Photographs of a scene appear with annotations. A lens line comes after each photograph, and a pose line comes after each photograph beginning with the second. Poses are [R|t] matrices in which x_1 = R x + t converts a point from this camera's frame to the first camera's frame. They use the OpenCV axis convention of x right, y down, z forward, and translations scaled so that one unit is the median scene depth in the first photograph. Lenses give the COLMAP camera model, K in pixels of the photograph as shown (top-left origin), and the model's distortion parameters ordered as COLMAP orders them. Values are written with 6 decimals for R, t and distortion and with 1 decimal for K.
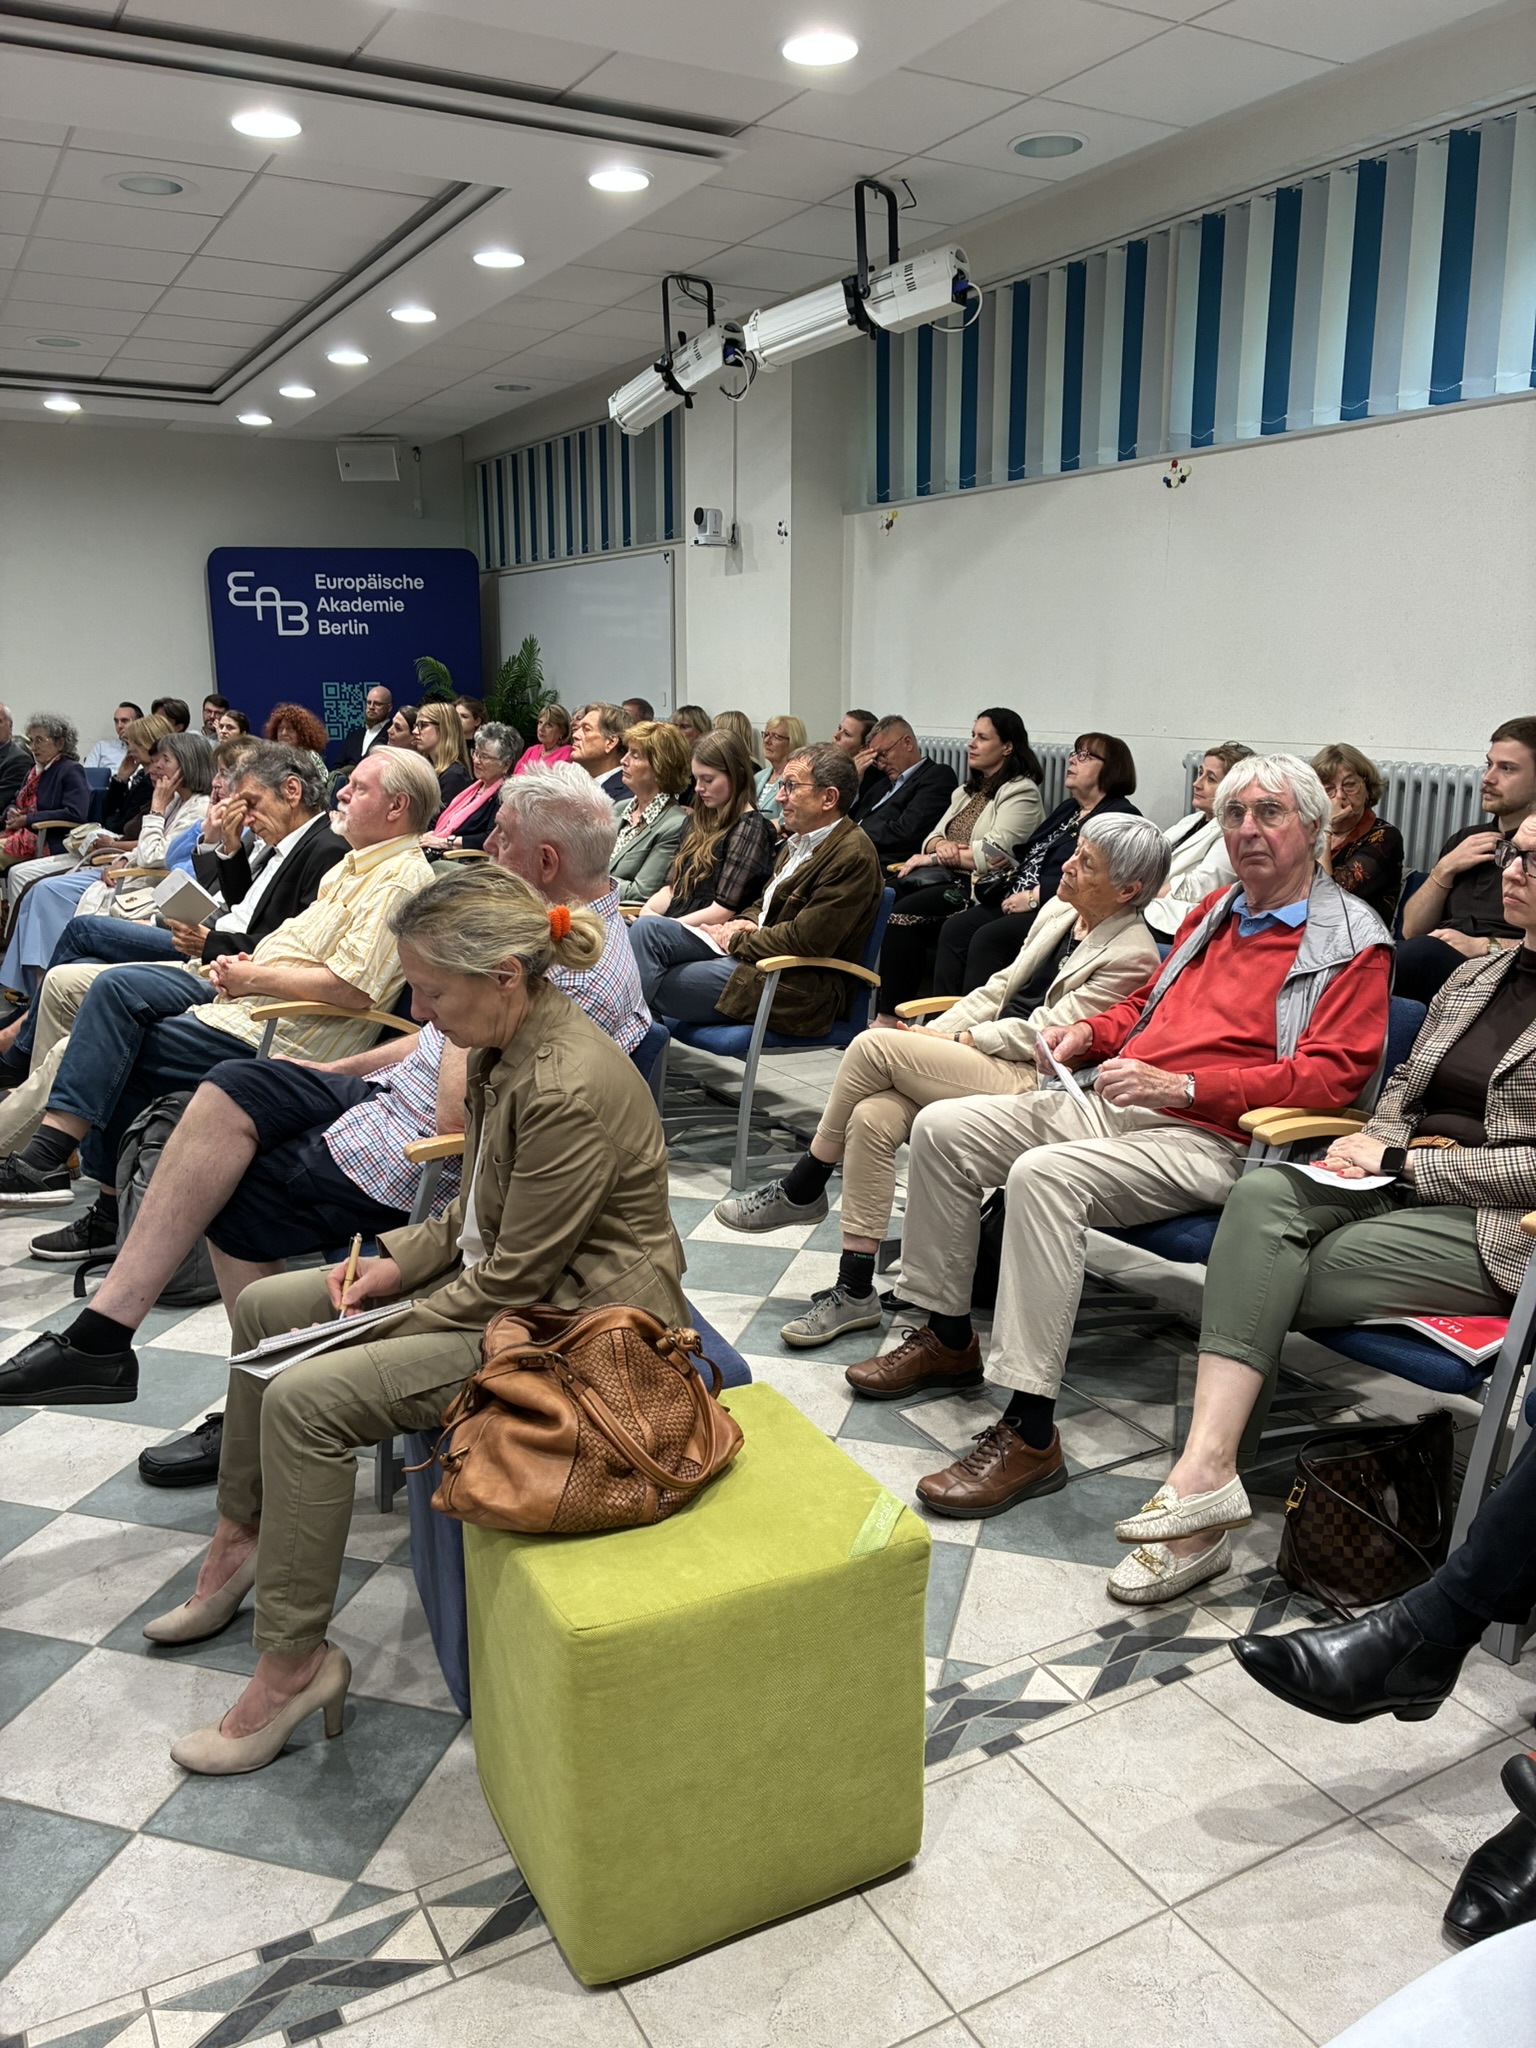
lens RADIAL K [[1553.6, 0, 768.0], [0, 1553.6, 1024.0], [0, 0, 1]] dist [0.056262, -0.077389]
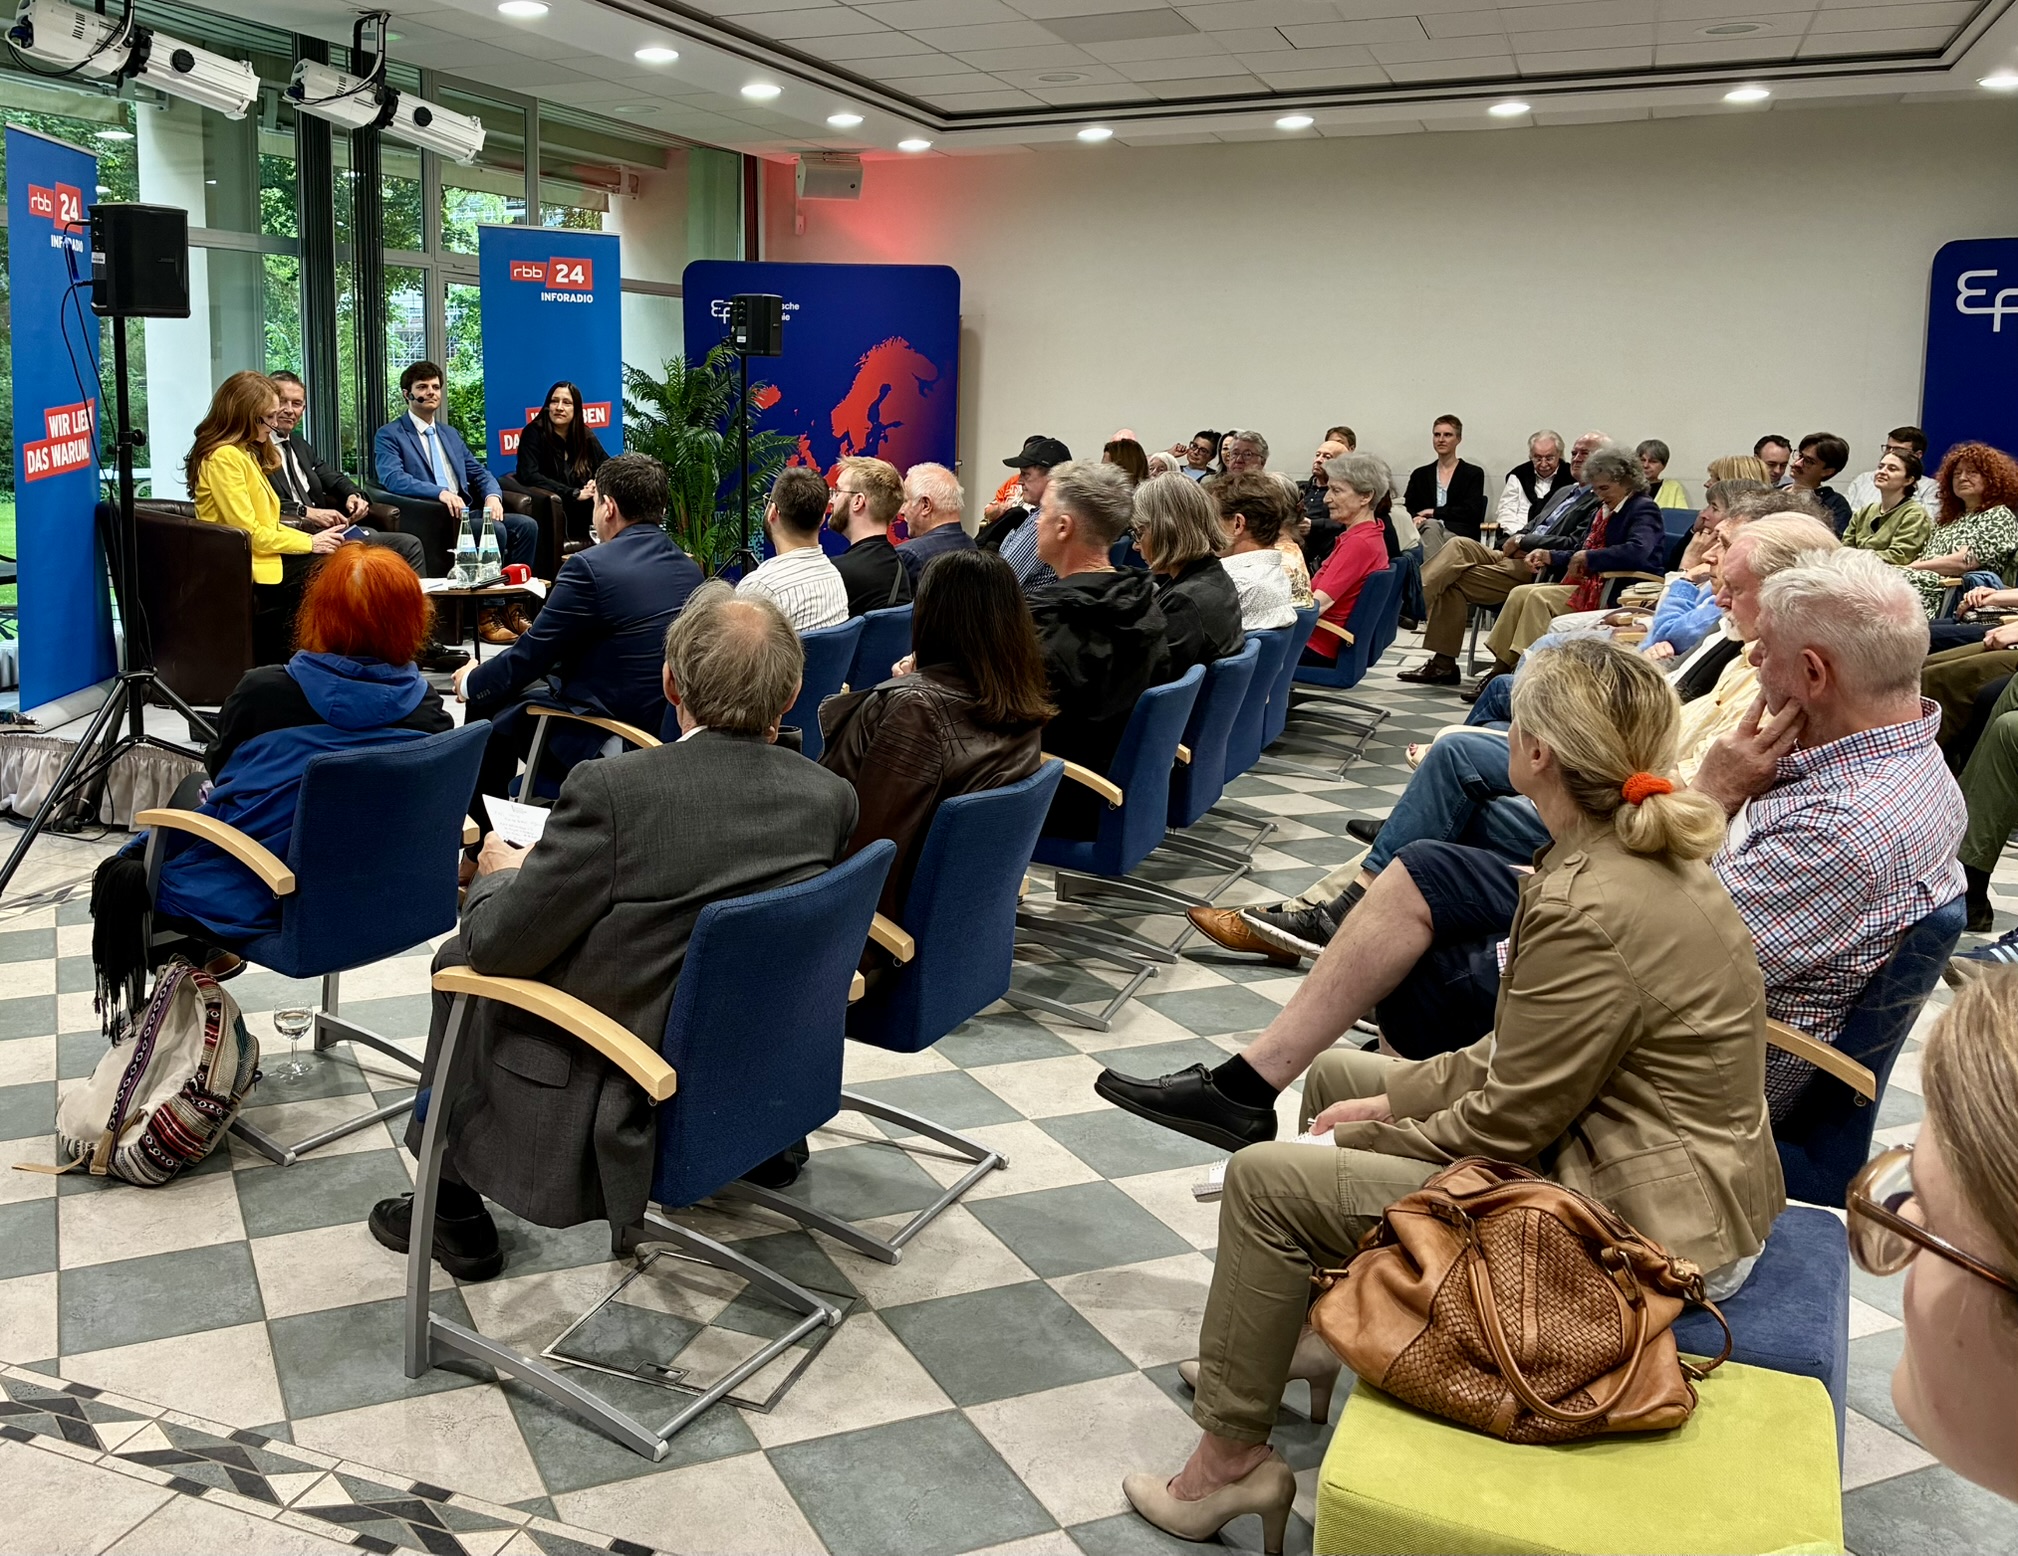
lens RADIAL K [[1895.8, 0, 772.2], [0, 1895.8, 607.8], [0, 0, 1]] dist [0.021920, -0.016722]
pose [[0.593717, 0.098005, -0.798683, 0.325345], [-0.180397, 0.983502, -0.013418, -0.028497], [0.784192, 0.152047, 0.601602, -0.009099]]
